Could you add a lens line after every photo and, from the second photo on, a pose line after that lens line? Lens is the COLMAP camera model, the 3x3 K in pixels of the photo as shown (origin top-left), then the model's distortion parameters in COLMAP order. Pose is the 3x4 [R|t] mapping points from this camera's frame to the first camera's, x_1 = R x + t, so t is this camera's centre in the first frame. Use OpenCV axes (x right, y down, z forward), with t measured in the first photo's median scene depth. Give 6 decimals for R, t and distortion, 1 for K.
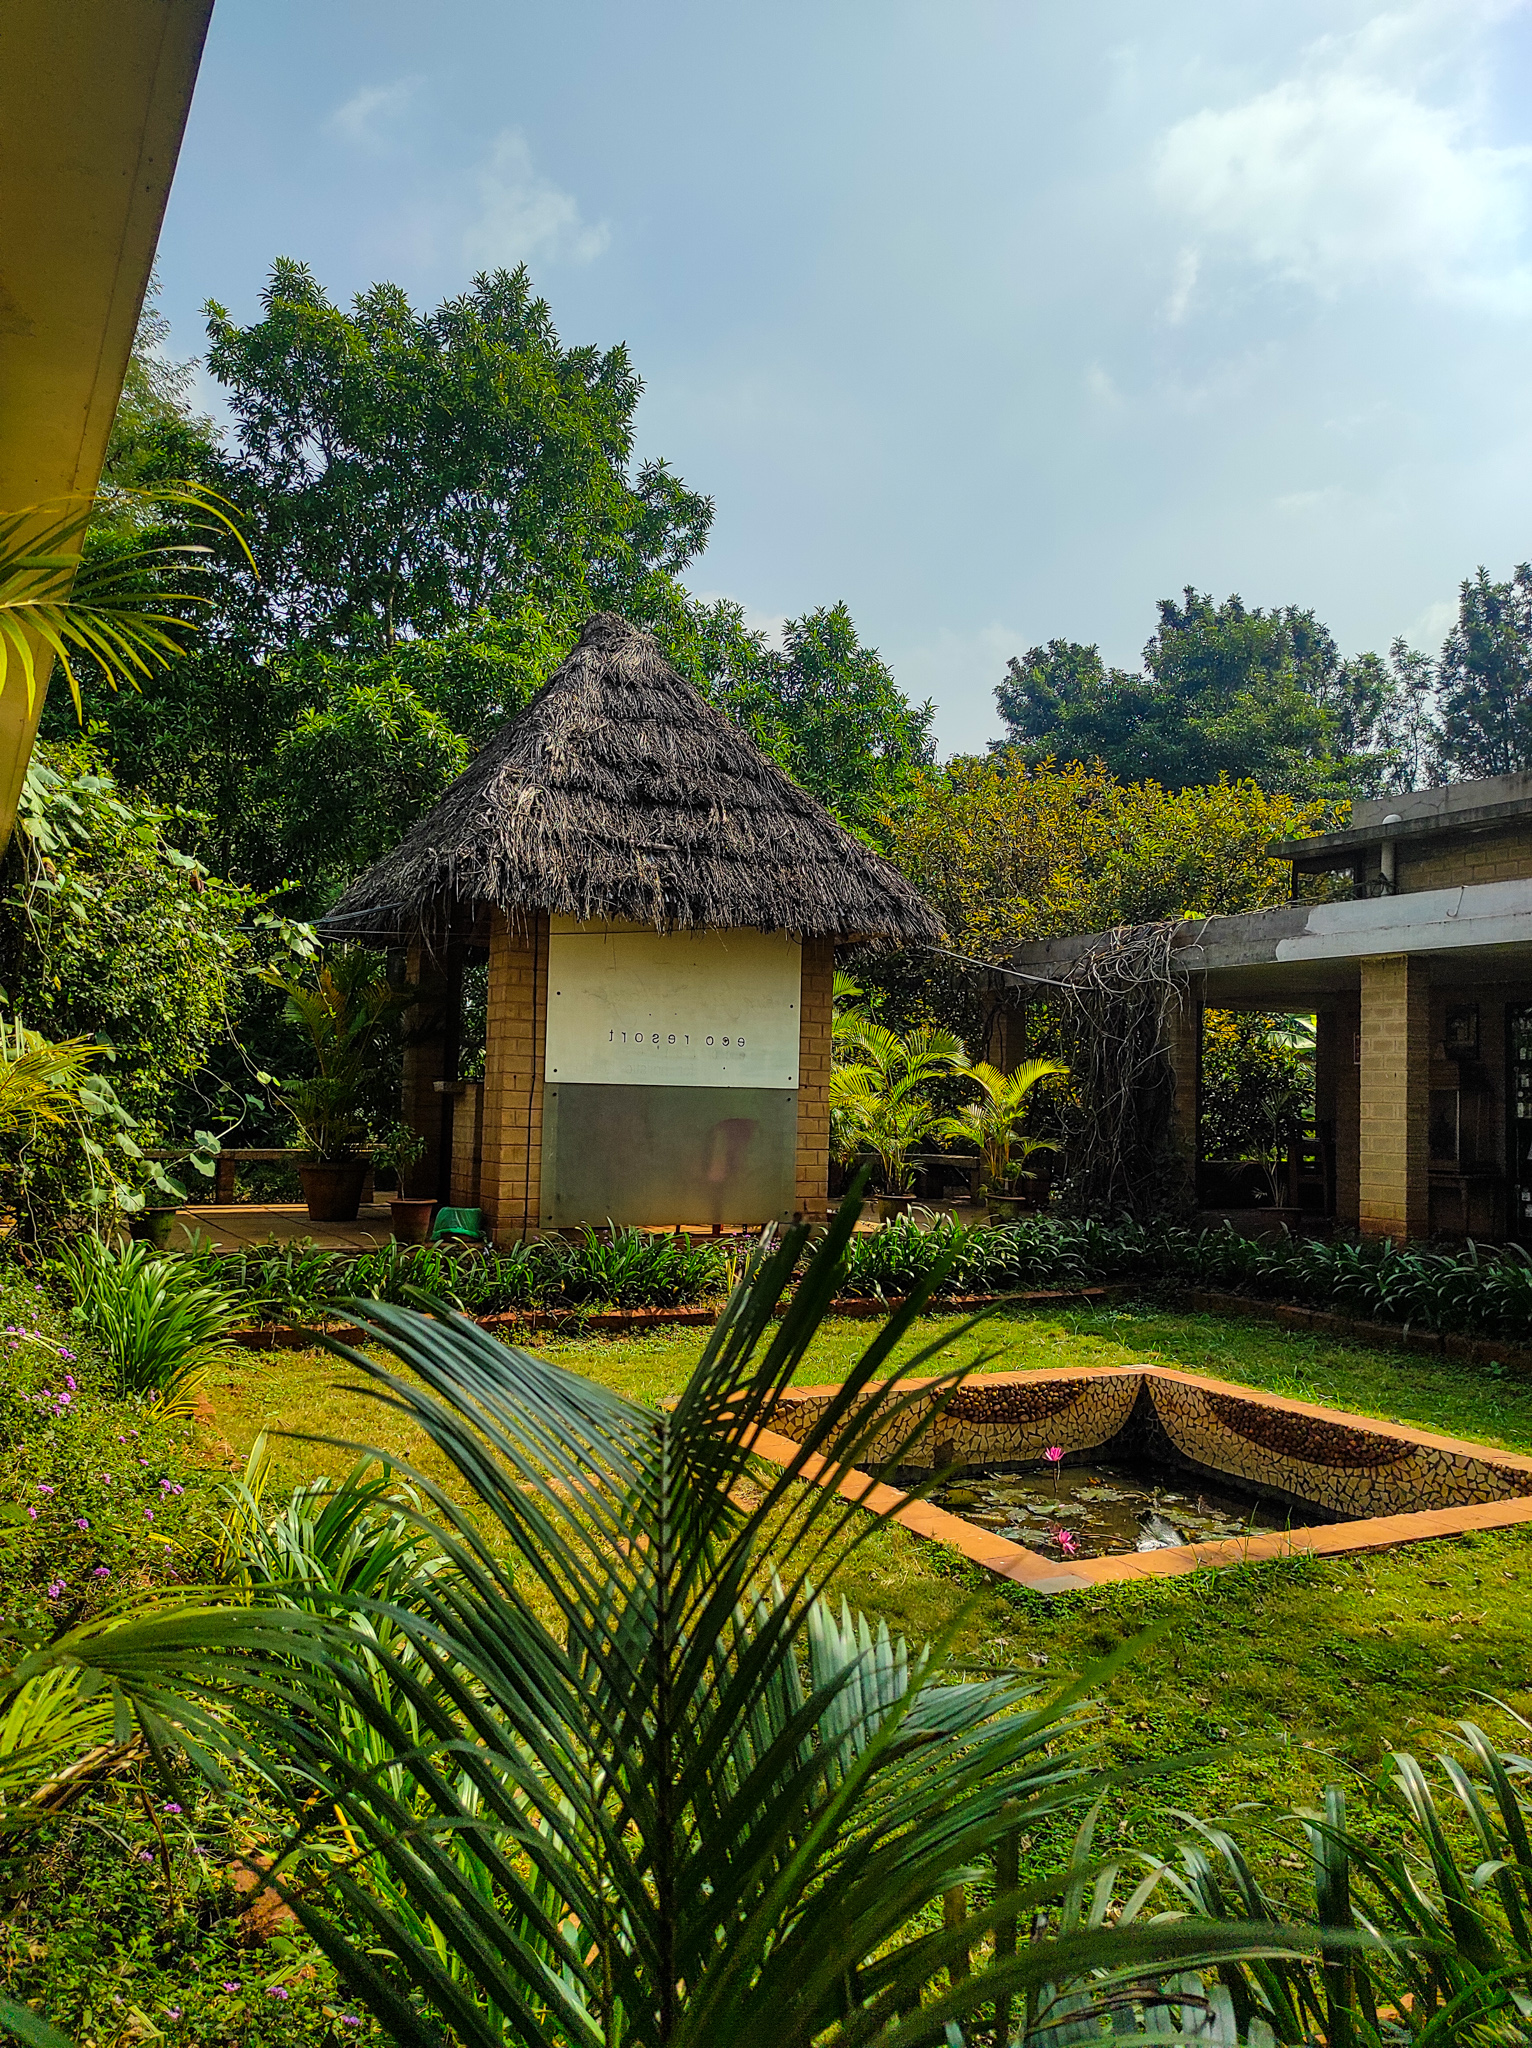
lens RADIAL K [[1458.2, 0, 765.9], [0, 1458.2, 1049.7], [0, 0, 1]] dist [-0.000880, -0.063087]
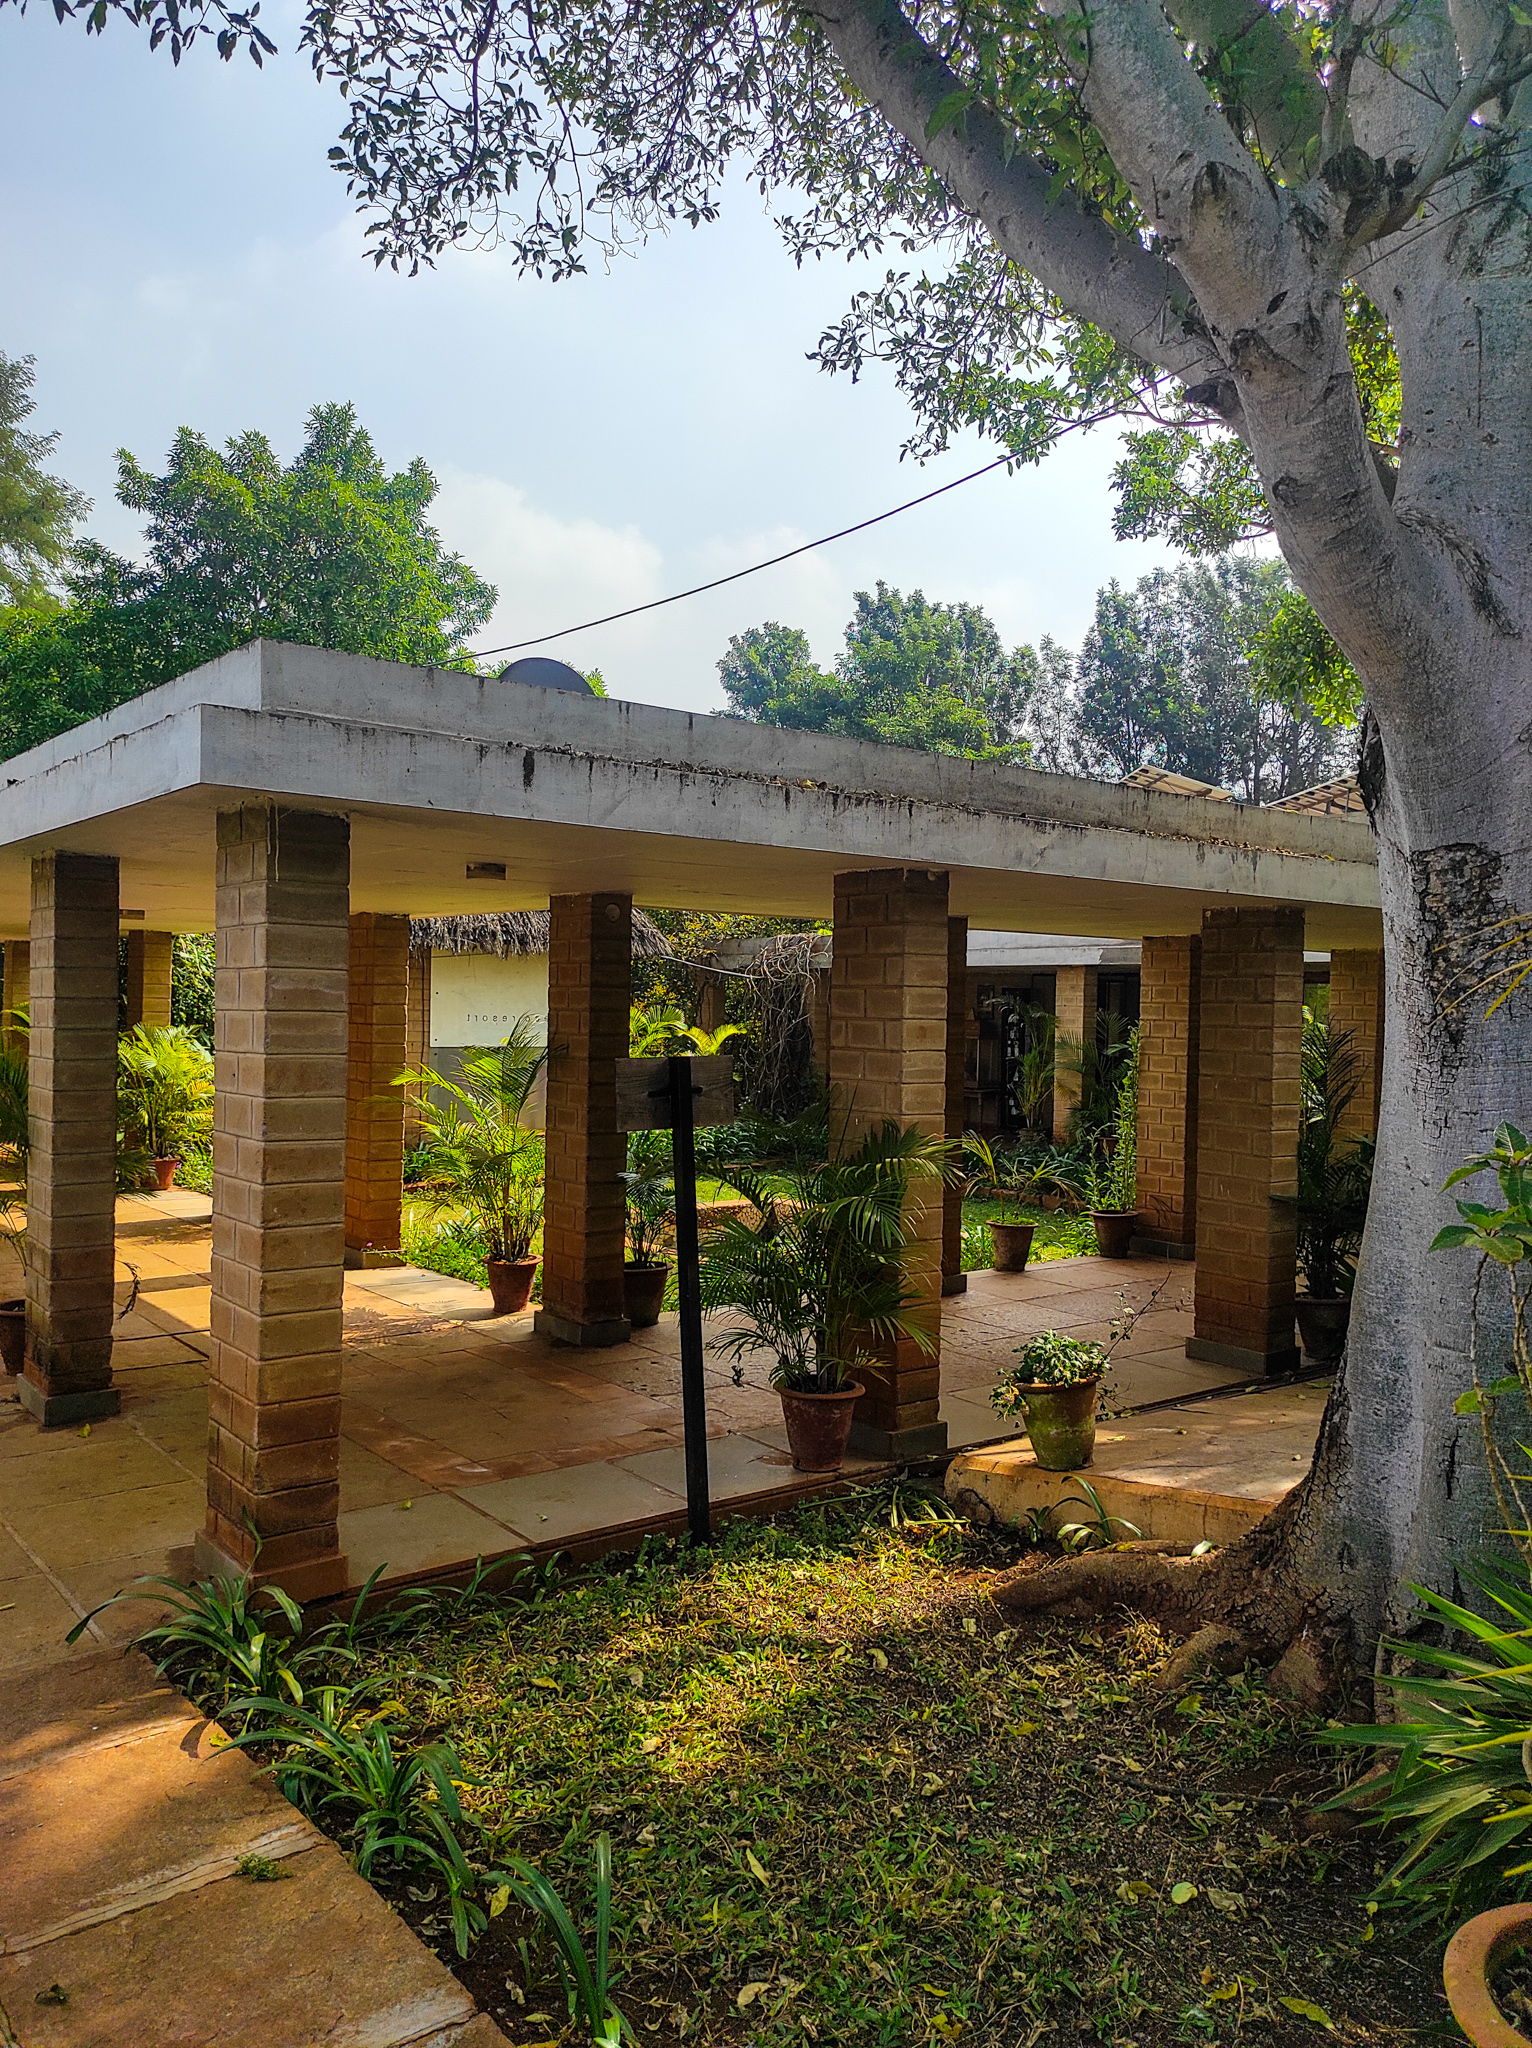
lens RADIAL K [[1458.2, 0, 765.9], [0, 1458.2, 1049.7], [0, 0, 1]] dist [-0.000880, -0.063087]
pose [[0.983754, -0.014962, 0.178899, -0.018959], [0.002492, 0.997563, 0.069729, -0.023267], [-0.179506, -0.068151, 0.981393, -0.179696]]
